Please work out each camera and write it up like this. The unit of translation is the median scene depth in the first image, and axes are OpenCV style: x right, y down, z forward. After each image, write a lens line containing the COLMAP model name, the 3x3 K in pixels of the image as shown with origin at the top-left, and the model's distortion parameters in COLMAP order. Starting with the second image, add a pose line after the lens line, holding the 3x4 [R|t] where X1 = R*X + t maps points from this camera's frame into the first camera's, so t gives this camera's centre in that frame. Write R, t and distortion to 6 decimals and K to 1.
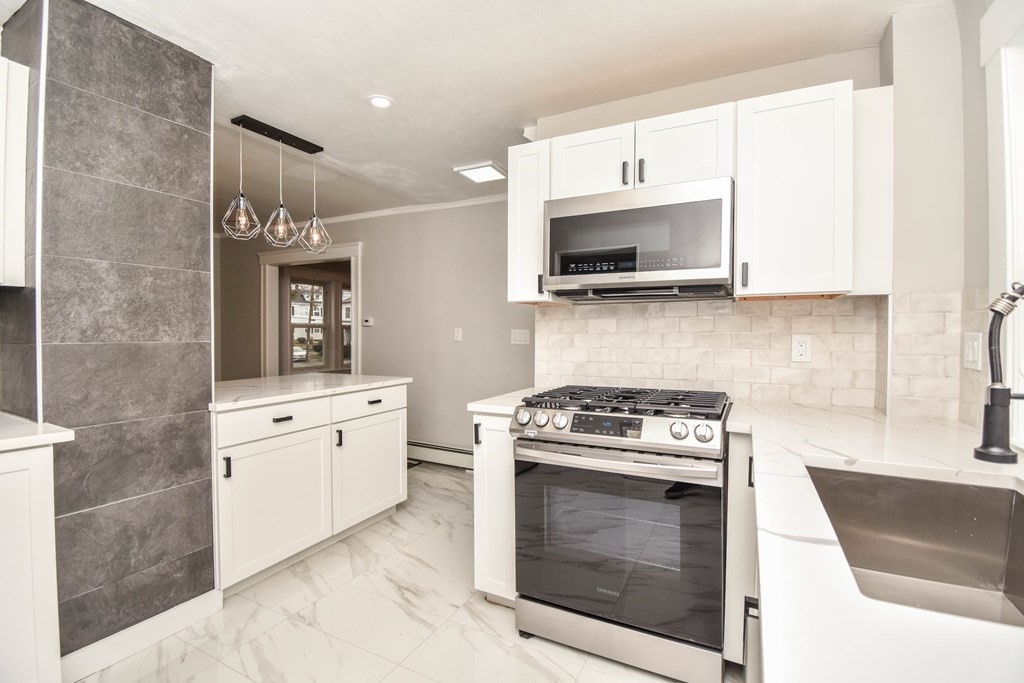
lens RADIAL K [[455.2, 0, 535.0], [0, 455.2, 341.8], [0, 0, 1]] dist [0.010385, -0.017330]
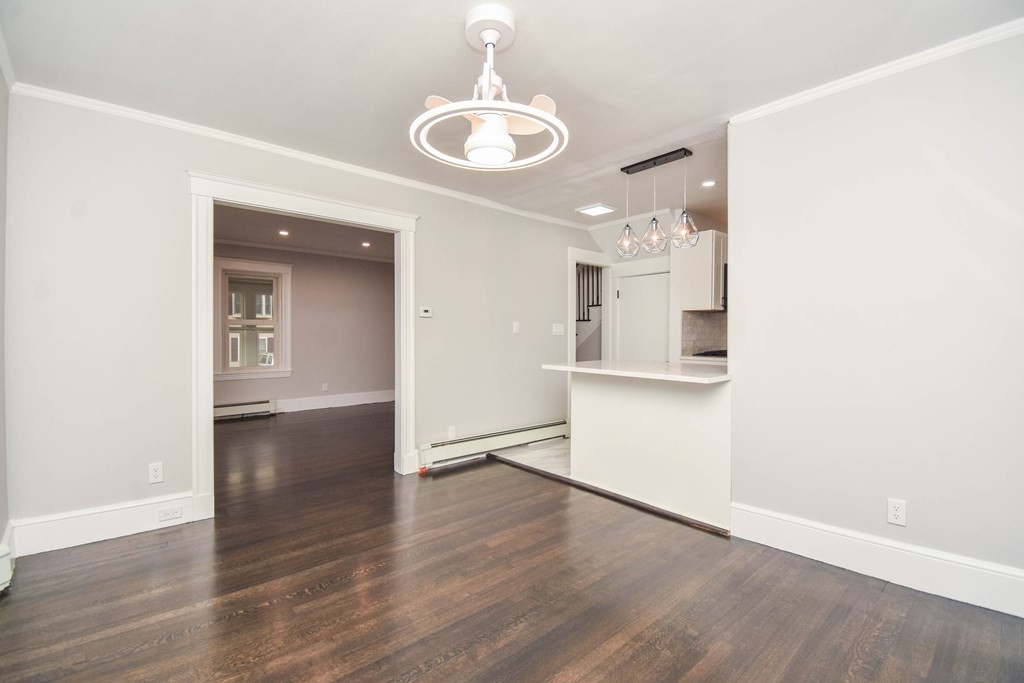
lens RADIAL K [[455.2, 0, 504.8], [0, 455.2, 346.0], [0, 0, 1]] dist [0.010385, -0.017330]
pose [[0.395638, -0.033756, 0.917786, -2.563150], [0.019190, 0.999410, 0.028485, -0.007492], [-0.918206, 0.006342, 0.396052, 1.223084]]
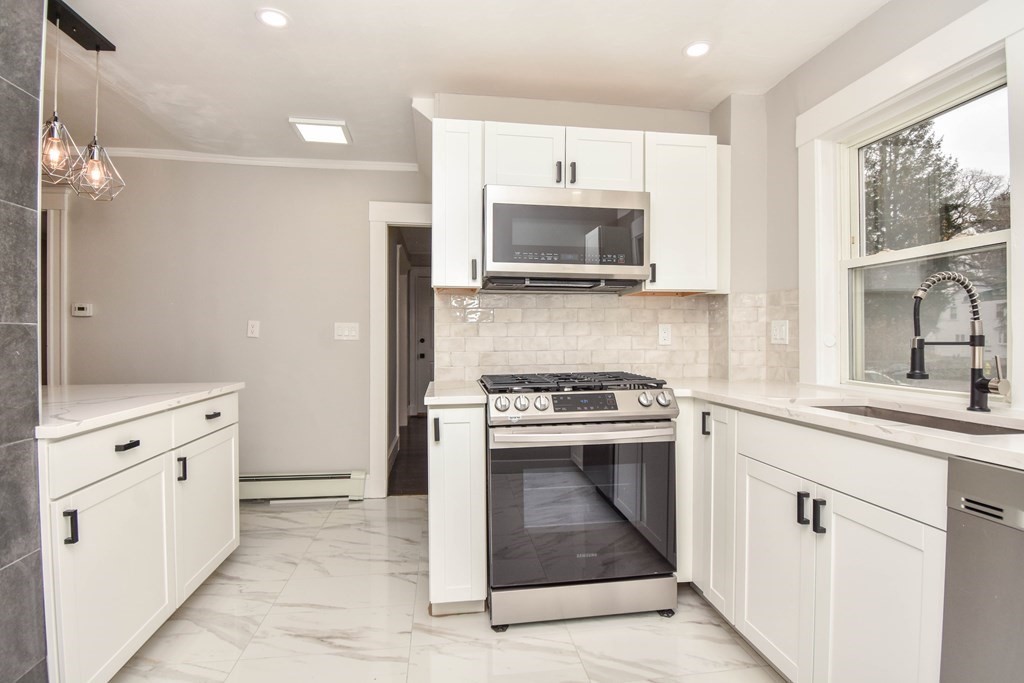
lens RADIAL K [[498.1, 0, 519.0], [0, 498.1, 341.7], [0, 0, 1]] dist [0.010241, -0.015561]
pose [[0.821978, -0.010675, 0.569419, -0.554819], [0.016852, 0.999842, -0.005581, 0.036372], [-0.569270, 0.014183, 0.822028, 0.090351]]
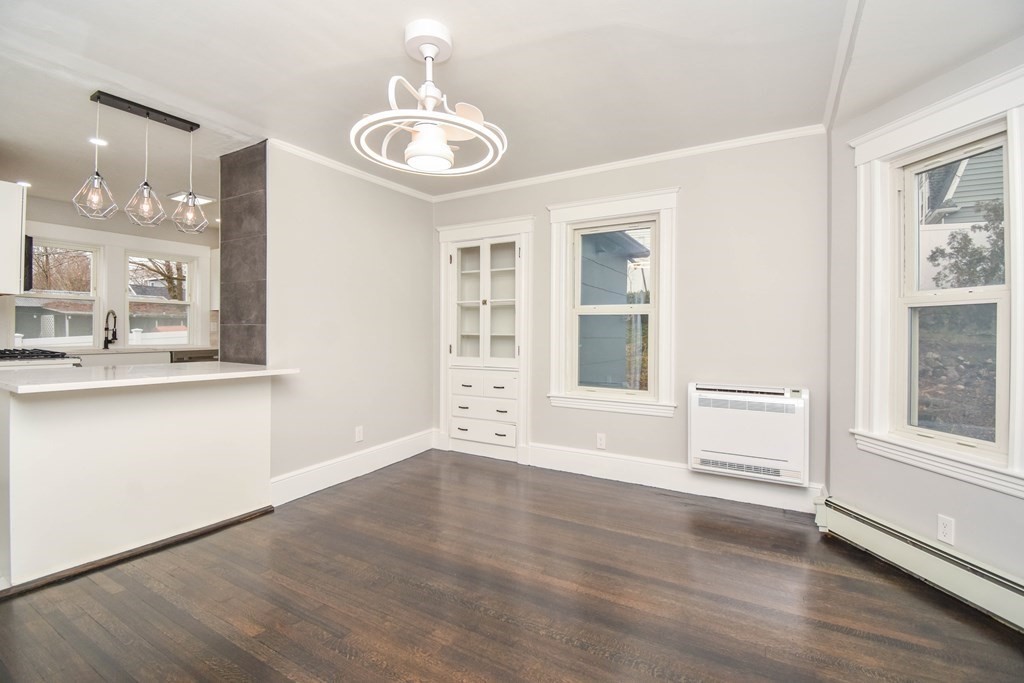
lens RADIAL K [[455.2, 0, 514.5], [0, 455.2, 336.6], [0, 0, 1]] dist [0.010385, -0.017330]
pose [[-0.996360, -0.017099, 0.083514, -1.978628], [-0.014560, 0.999416, 0.030912, -0.026501], [-0.083994, 0.029584, -0.996027, 2.621642]]
